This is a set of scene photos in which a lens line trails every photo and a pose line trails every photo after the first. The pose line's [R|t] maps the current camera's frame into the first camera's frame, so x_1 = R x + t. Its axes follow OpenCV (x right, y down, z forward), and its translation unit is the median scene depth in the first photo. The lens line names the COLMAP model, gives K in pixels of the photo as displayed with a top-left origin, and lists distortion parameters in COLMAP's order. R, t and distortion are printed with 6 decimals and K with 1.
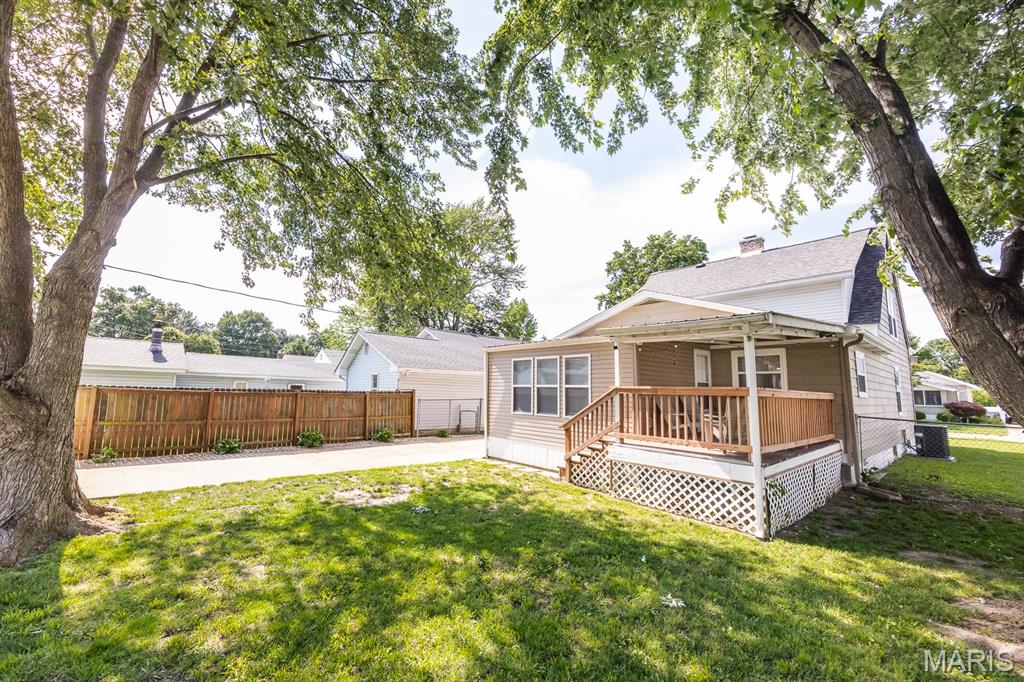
lens RADIAL K [[416.7, 0, 512.0], [0, 416.7, 341.0], [0, 0, 1]] dist [-0.000656, -0.000048]
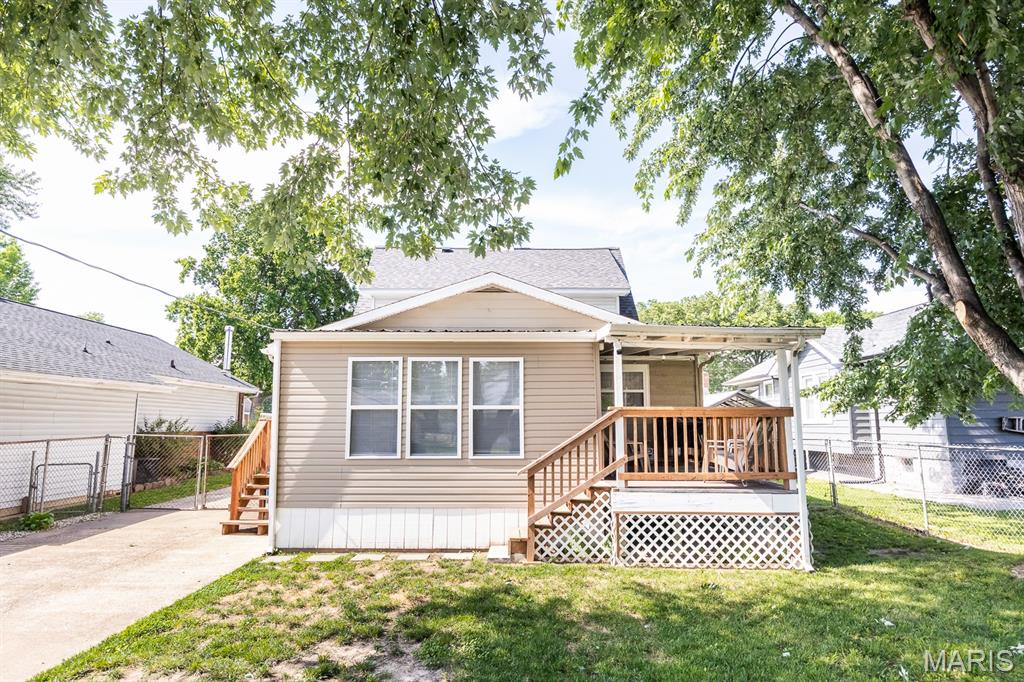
lens RADIAL K [[561.8, 0, 512.0], [0, 561.8, 341.0], [0, 0, 1]] dist [0.000268, -0.000152]
pose [[0.643854, 0.082233, 0.760716, -0.484219], [-0.076883, 0.996129, -0.042609, 0.041865], [-0.761276, -0.031052, 0.647684, 0.424433]]
